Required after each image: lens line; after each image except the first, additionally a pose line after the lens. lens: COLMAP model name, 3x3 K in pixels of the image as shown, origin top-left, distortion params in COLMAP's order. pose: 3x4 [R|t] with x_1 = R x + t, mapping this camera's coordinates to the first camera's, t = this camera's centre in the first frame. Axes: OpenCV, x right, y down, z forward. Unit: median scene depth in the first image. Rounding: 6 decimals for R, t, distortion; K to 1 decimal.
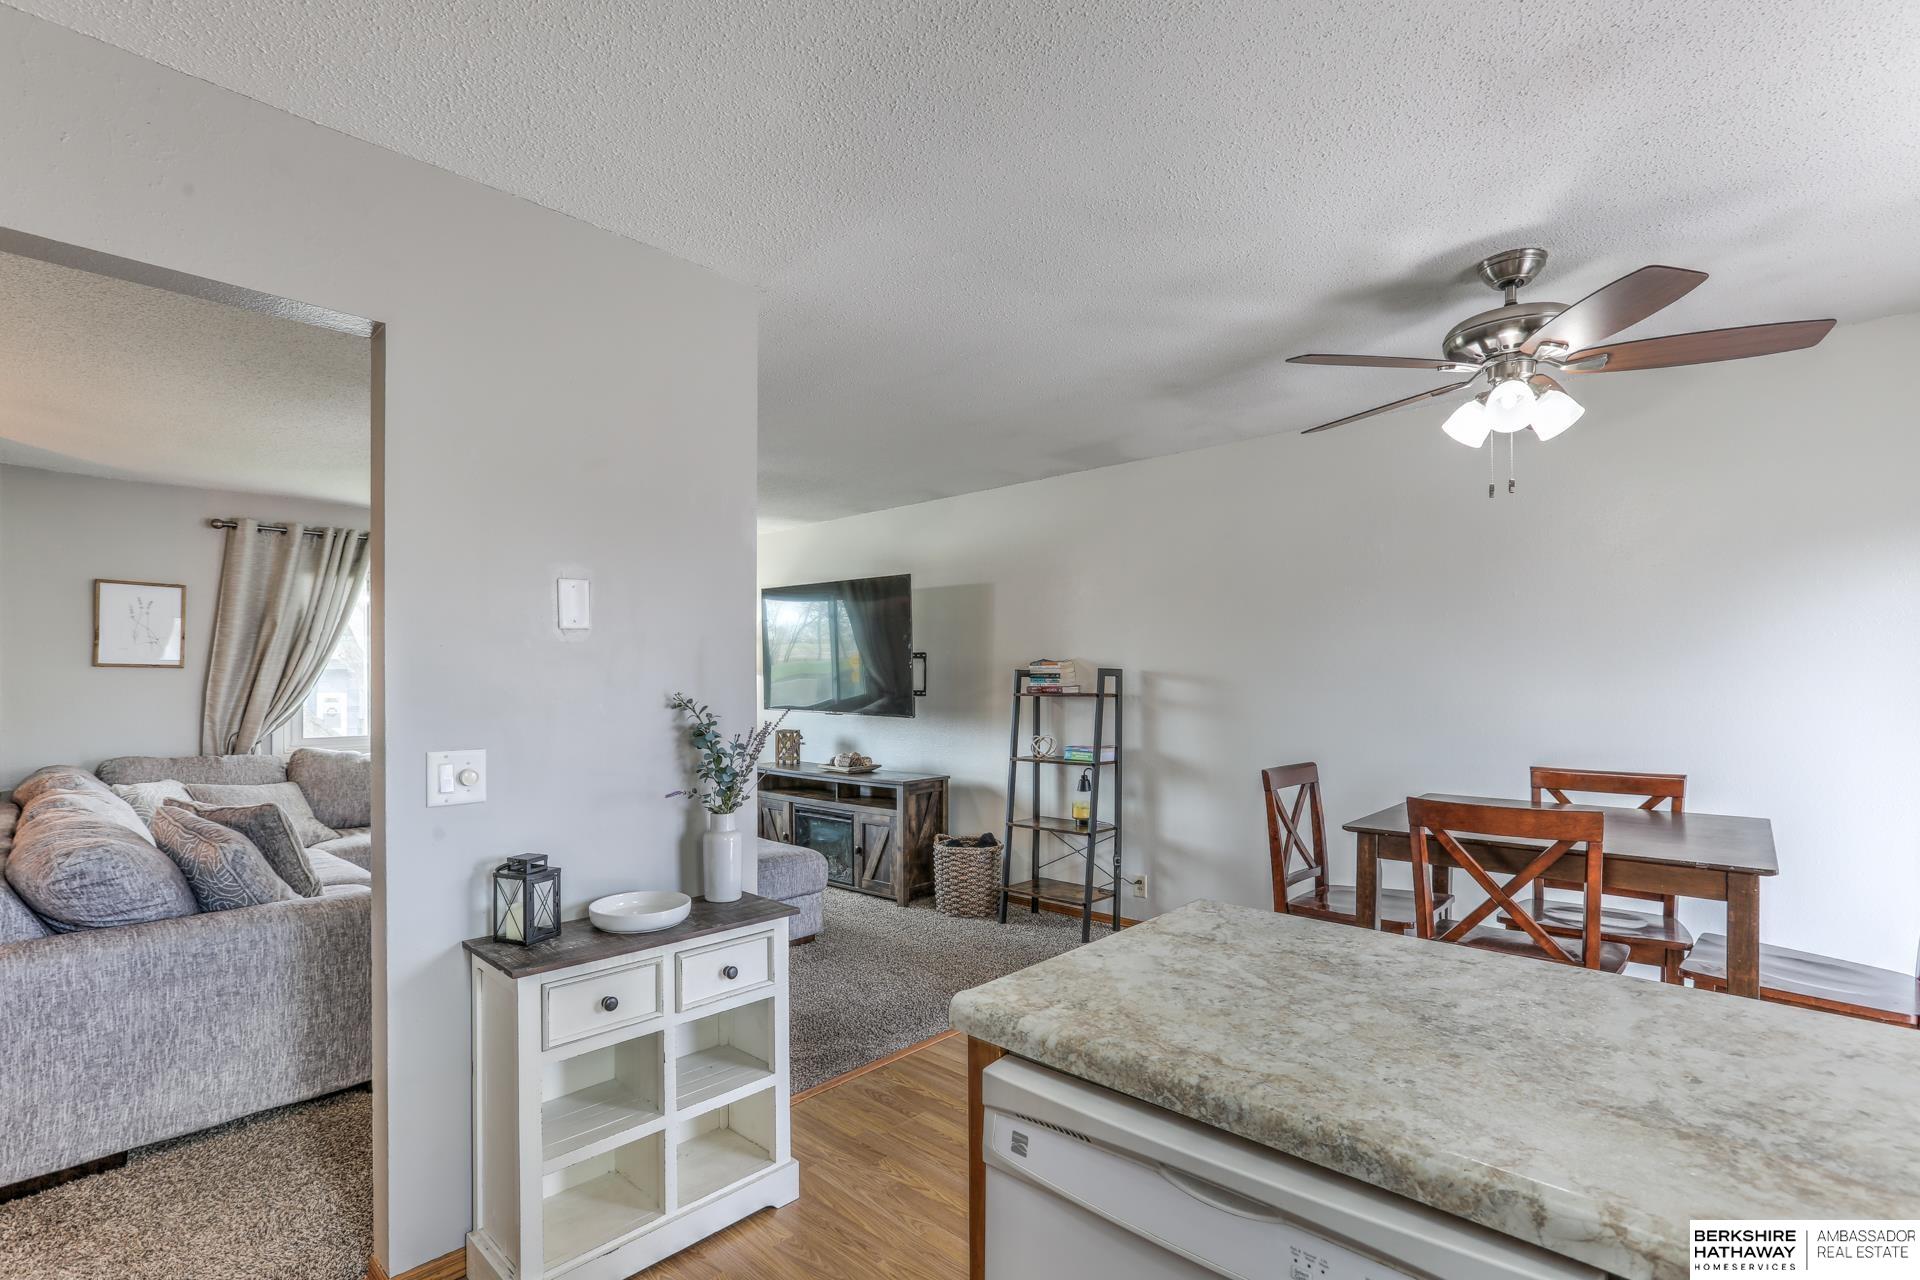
lens RADIAL K [[919.6, 0, 946.4], [0, 919.6, 674.1], [0, 0, 1]] dist [-0.026983, 0.016540]
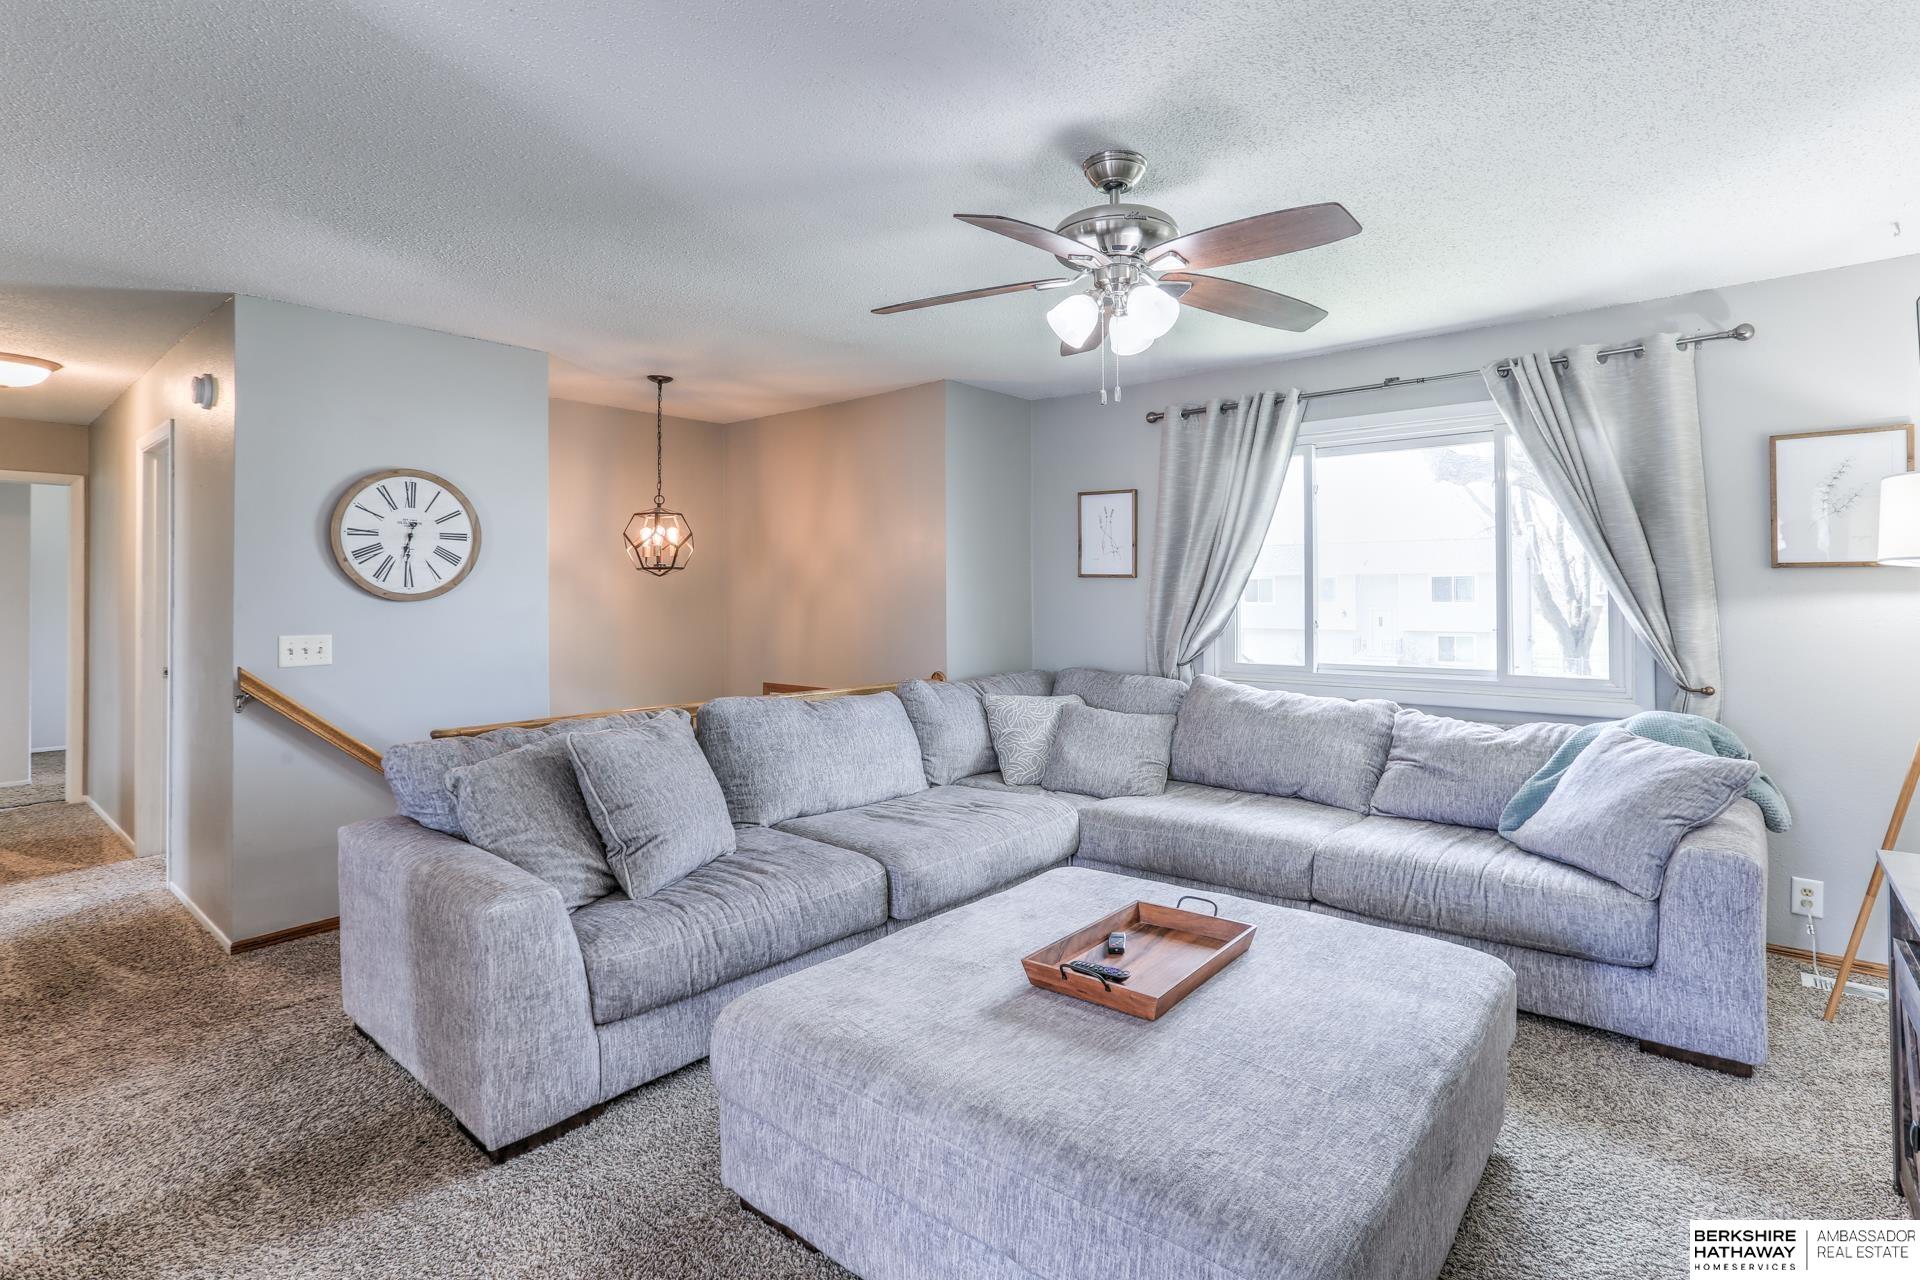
lens RADIAL K [[919.6, 0, 1022.5], [0, 919.6, 585.2], [0, 0, 1]] dist [-0.026983, 0.016540]
pose [[0.100461, -0.003374, -0.994935, 0.092622], [0.005512, 0.999981, -0.002835, 0.003005], [0.994926, -0.005200, 0.100477, 0.770878]]
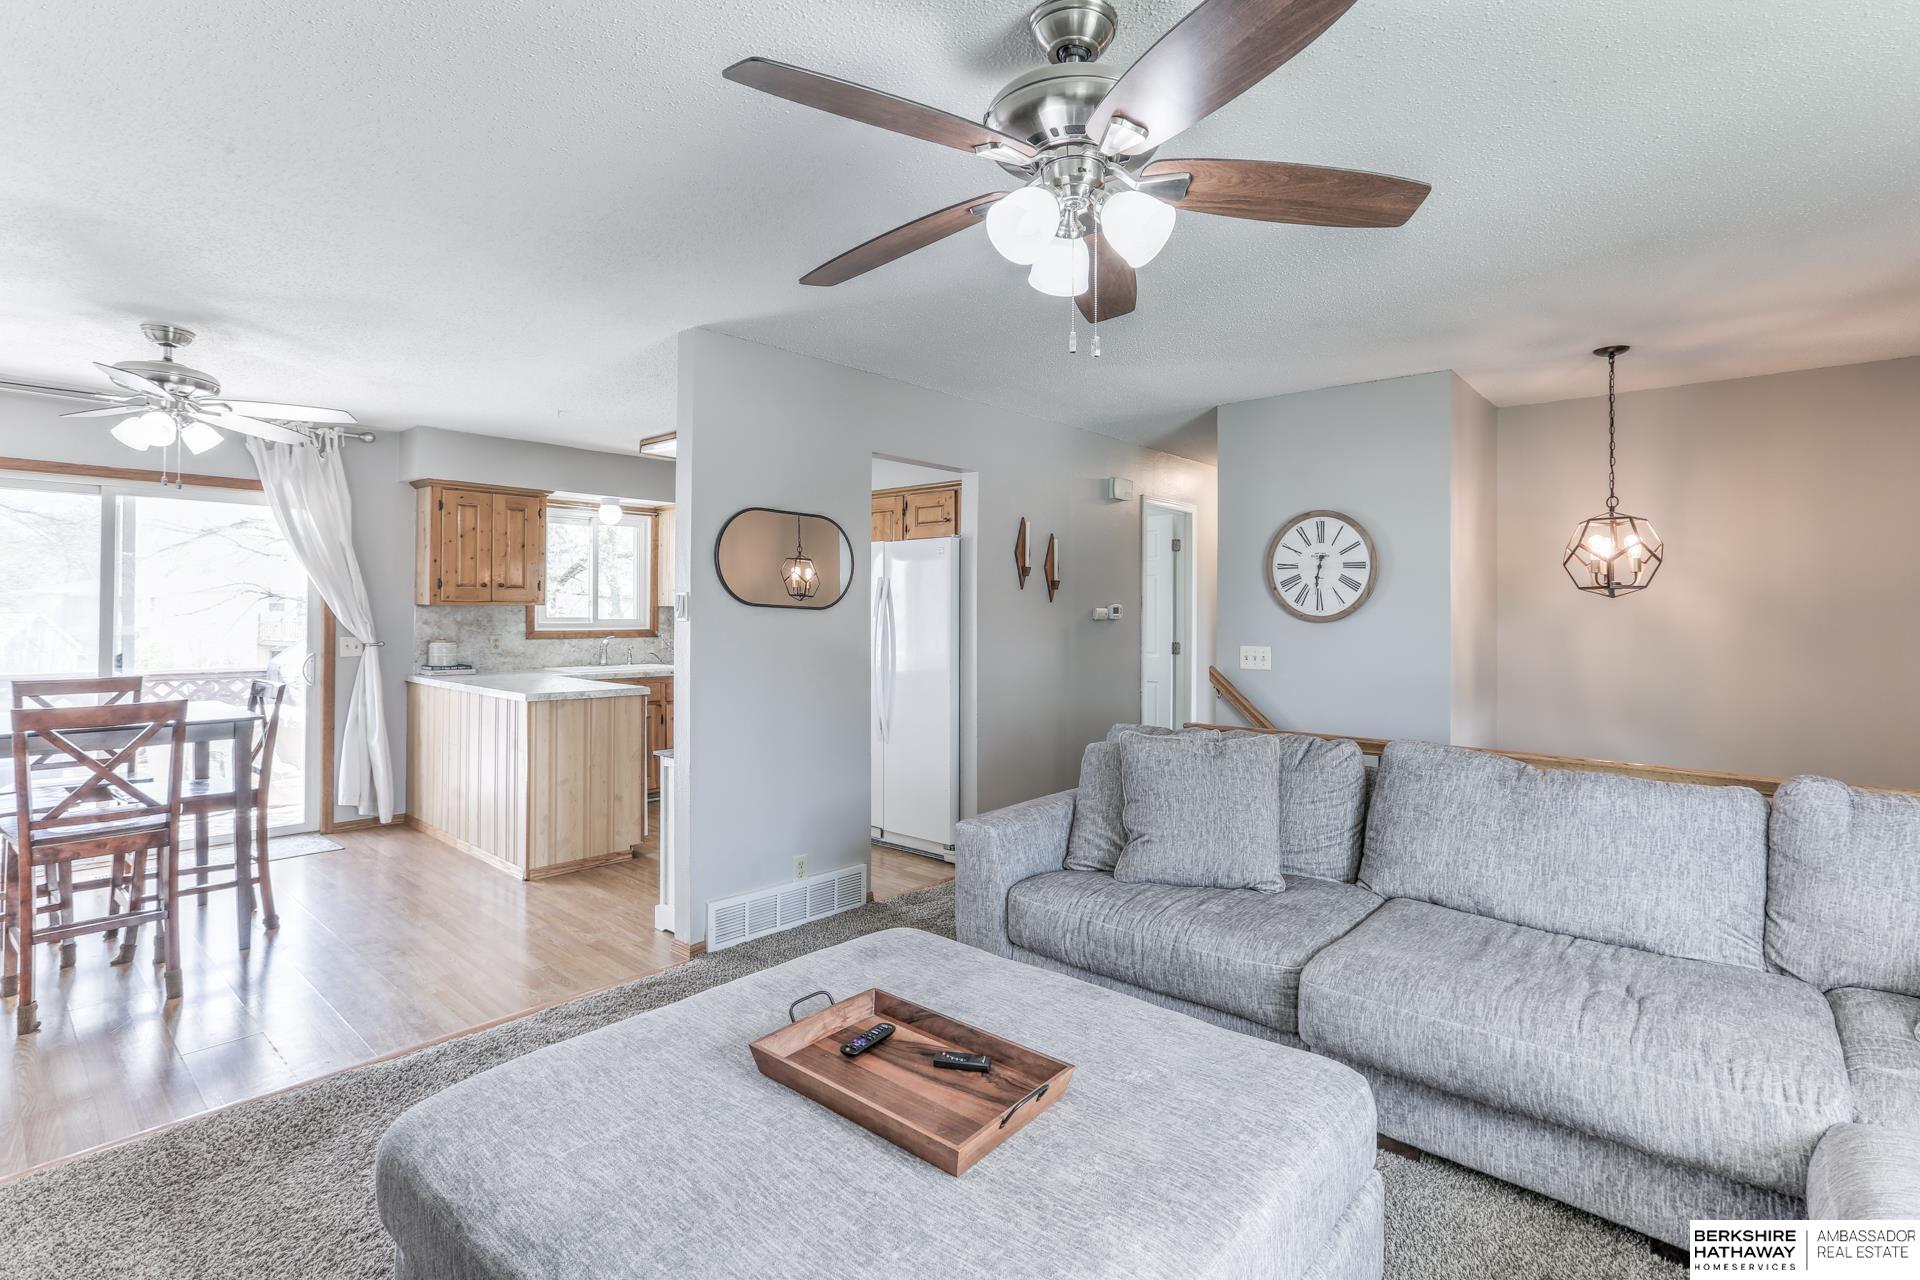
lens RADIAL K [[919.6, 0, 985.3], [0, 919.6, 599.6], [0, 0, 1]] dist [-0.026983, 0.016540]
pose [[-0.998376, -0.000901, -0.056960, -0.306107], [-0.000126, 0.999907, -0.013604, 0.001397], [0.056967, -0.013575, -0.998284, 1.190065]]
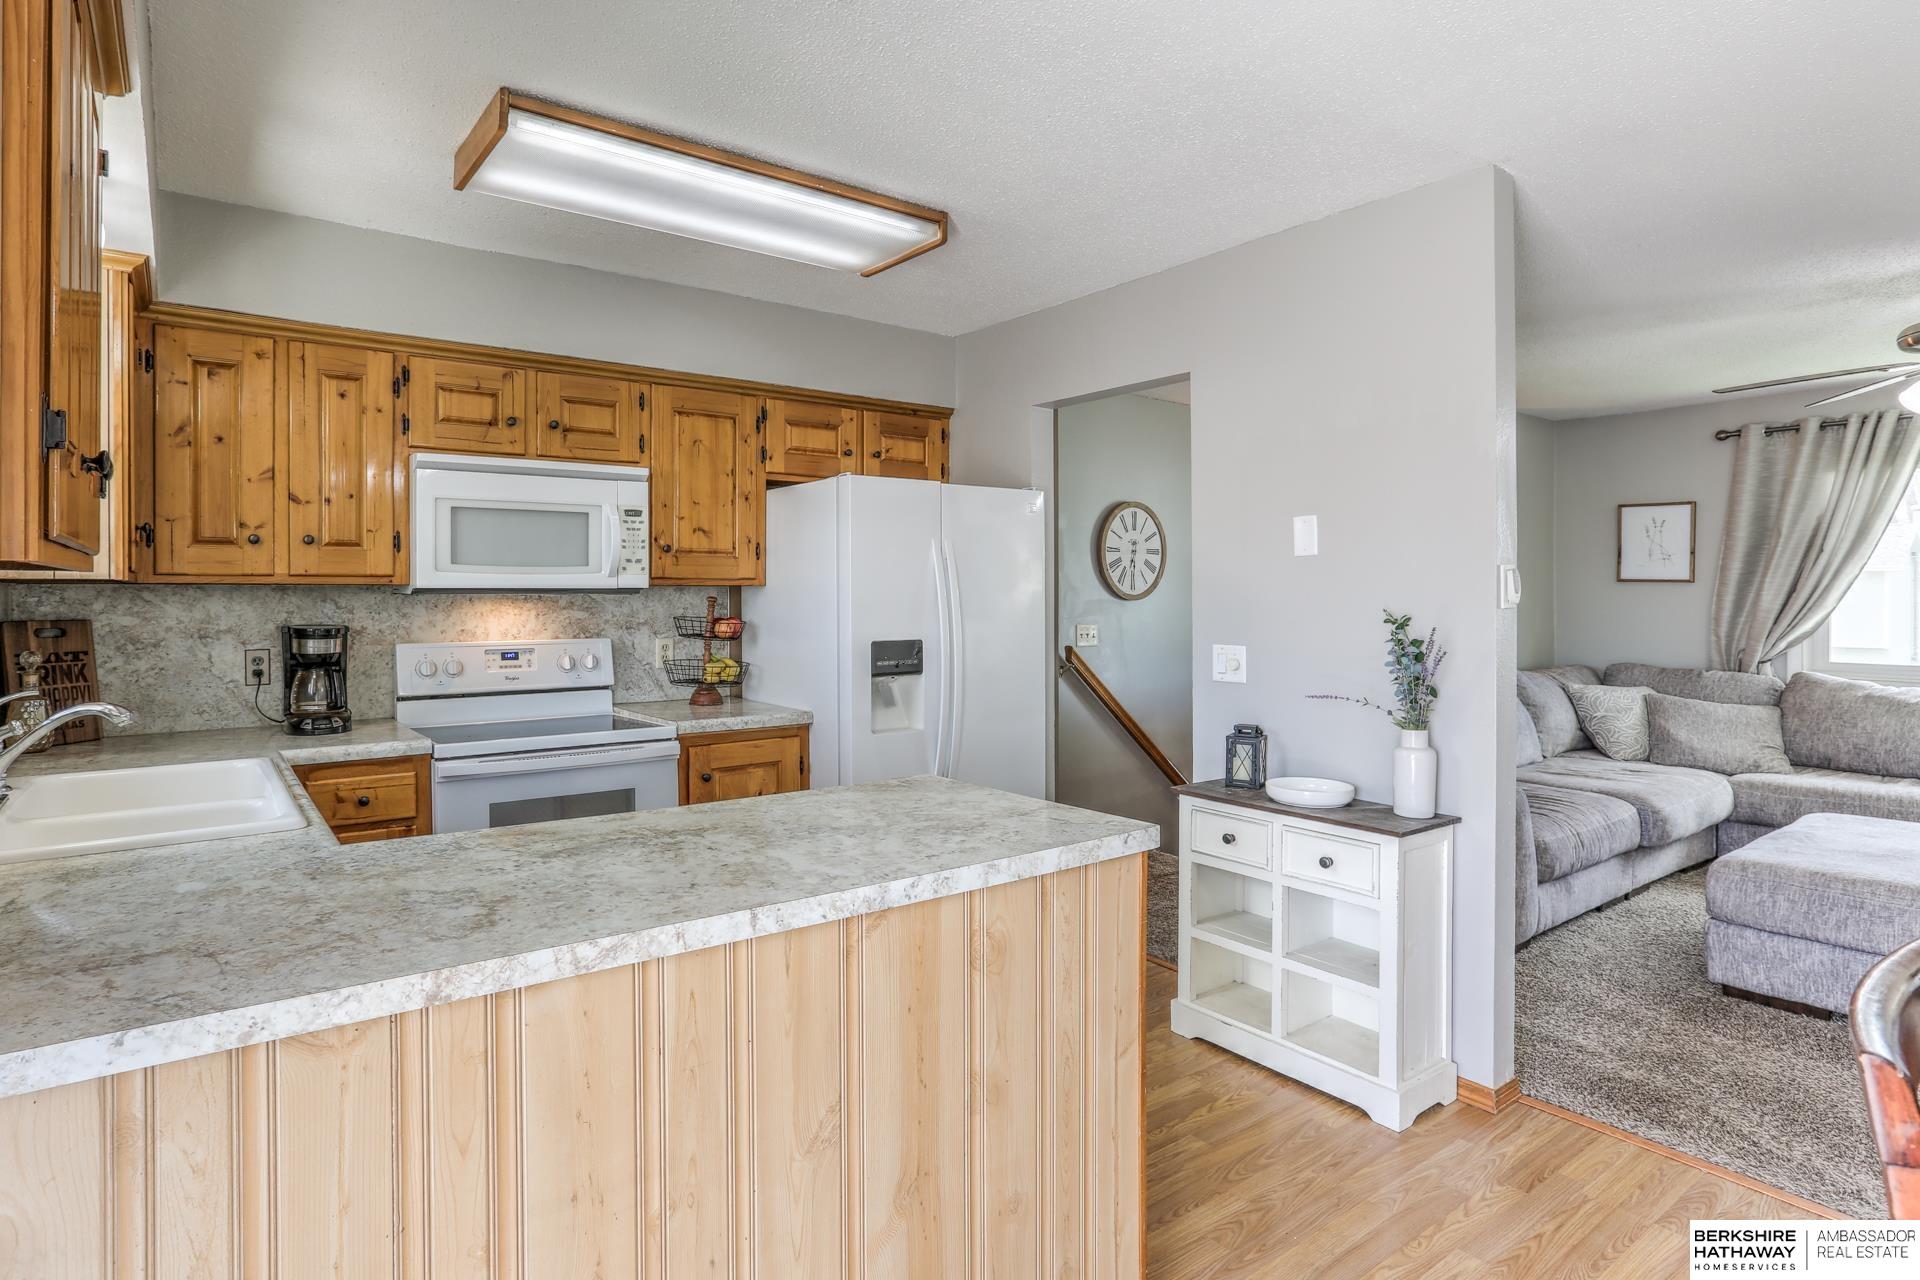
lens RADIAL K [[997.3, 0, 861.0], [0, 997.3, 604.6], [0, 0, 1]] dist [-0.027720, 0.012648]
pose [[-0.189472, 0.014797, -0.981775, 0.414943], [0.003250, 0.999890, 0.014443, -0.000687], [0.981881, -0.000455, -0.189499, 0.285167]]
